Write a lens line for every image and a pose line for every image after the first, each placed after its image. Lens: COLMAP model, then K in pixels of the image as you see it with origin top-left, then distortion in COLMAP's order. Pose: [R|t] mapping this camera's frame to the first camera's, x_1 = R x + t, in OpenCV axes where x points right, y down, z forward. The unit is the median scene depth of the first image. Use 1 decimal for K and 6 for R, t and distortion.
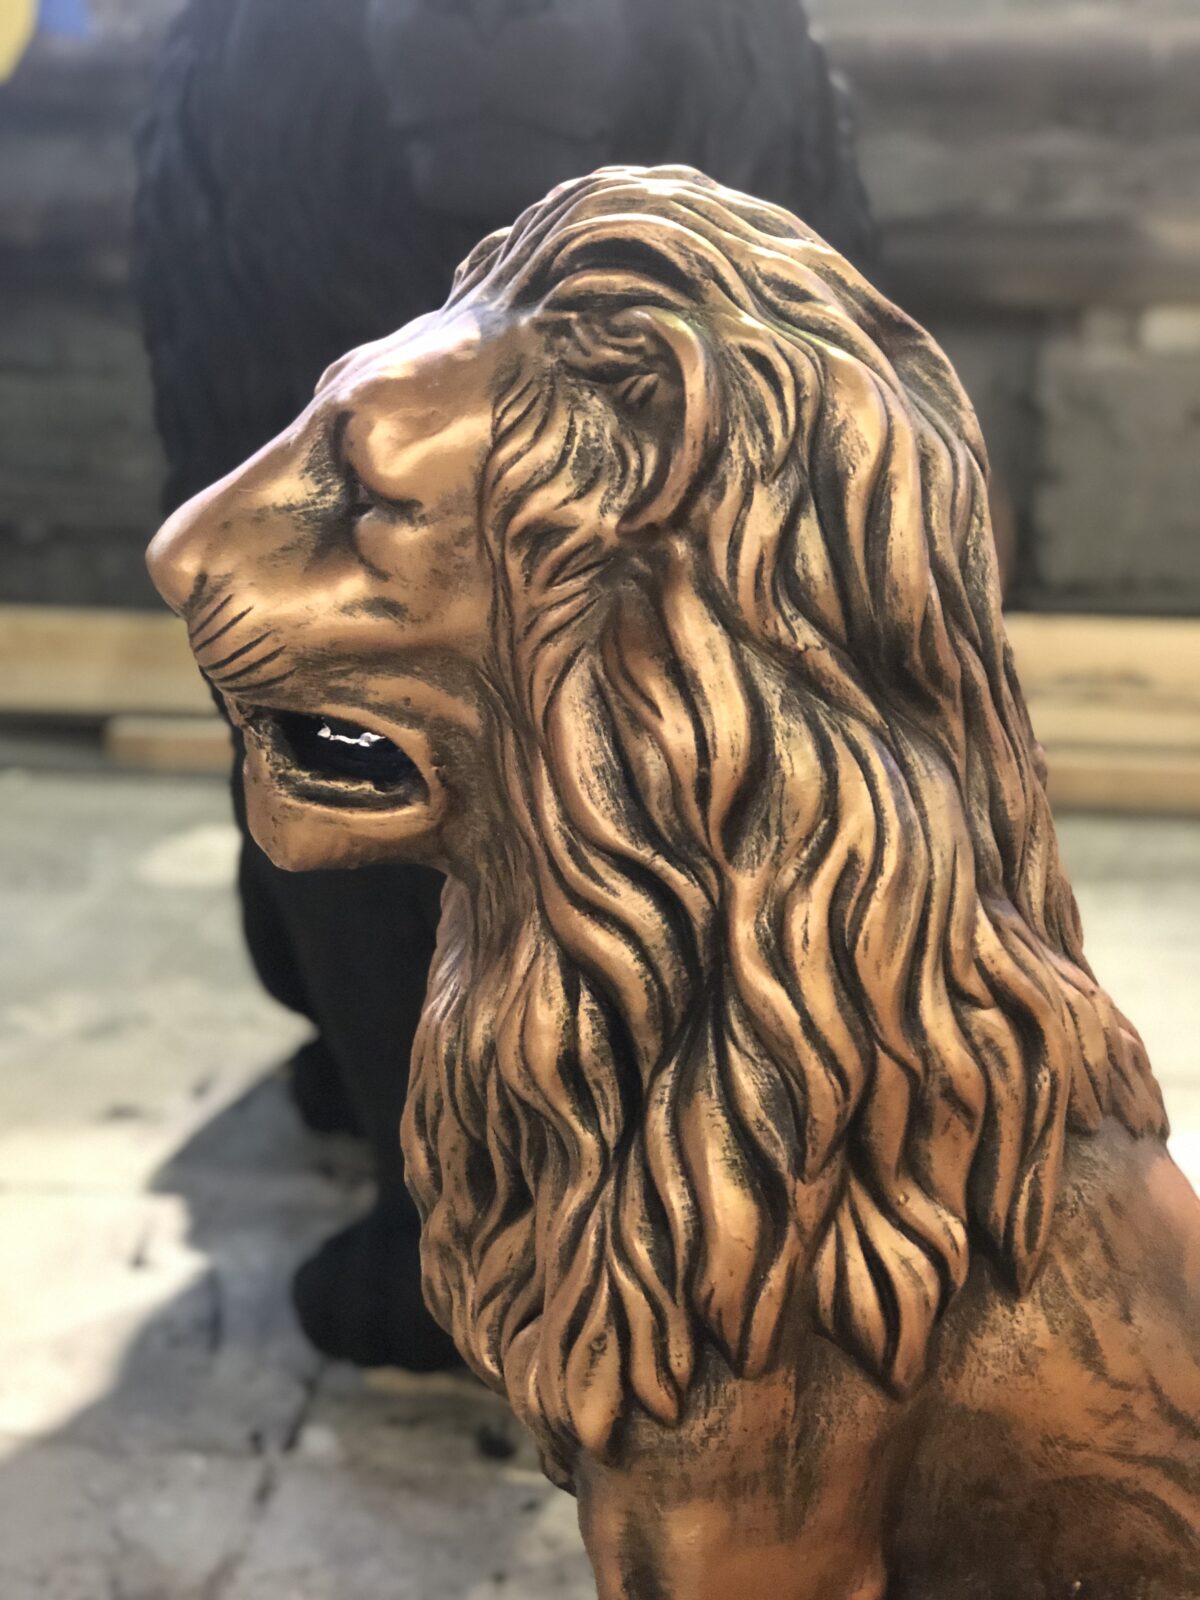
lens RADIAL K [[2754.1, 0, 599.5], [0, 2754.1, 845.2], [0, 0, 1]] dist [-0.060535, 1.825404]
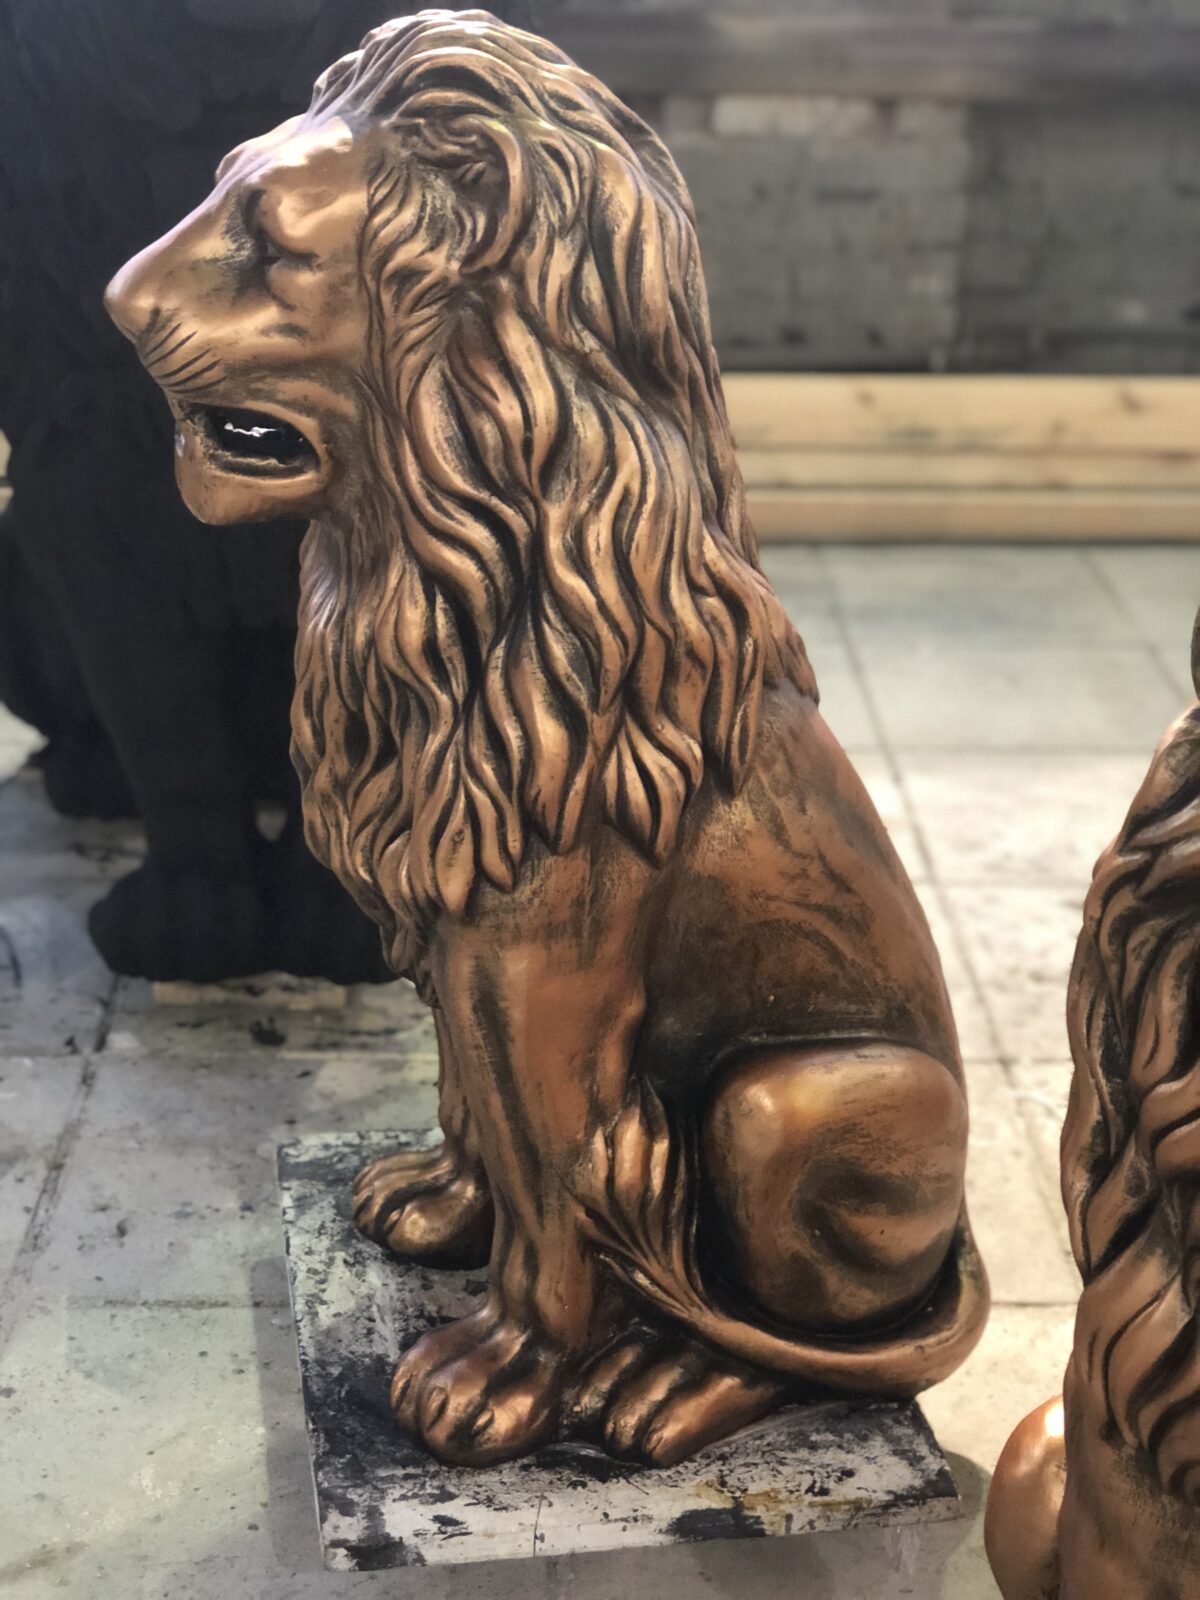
lens RADIAL K [[2754.1, 0, 599.5], [0, 2754.1, 845.2], [0, 0, 1]] dist [-0.060535, 1.825404]
pose [[0.985742, -0.048832, 0.161020, -0.163614], [0.036367, 0.996173, 0.079473, 0.072233], [-0.164284, -0.072484, 0.983746, -0.457883]]
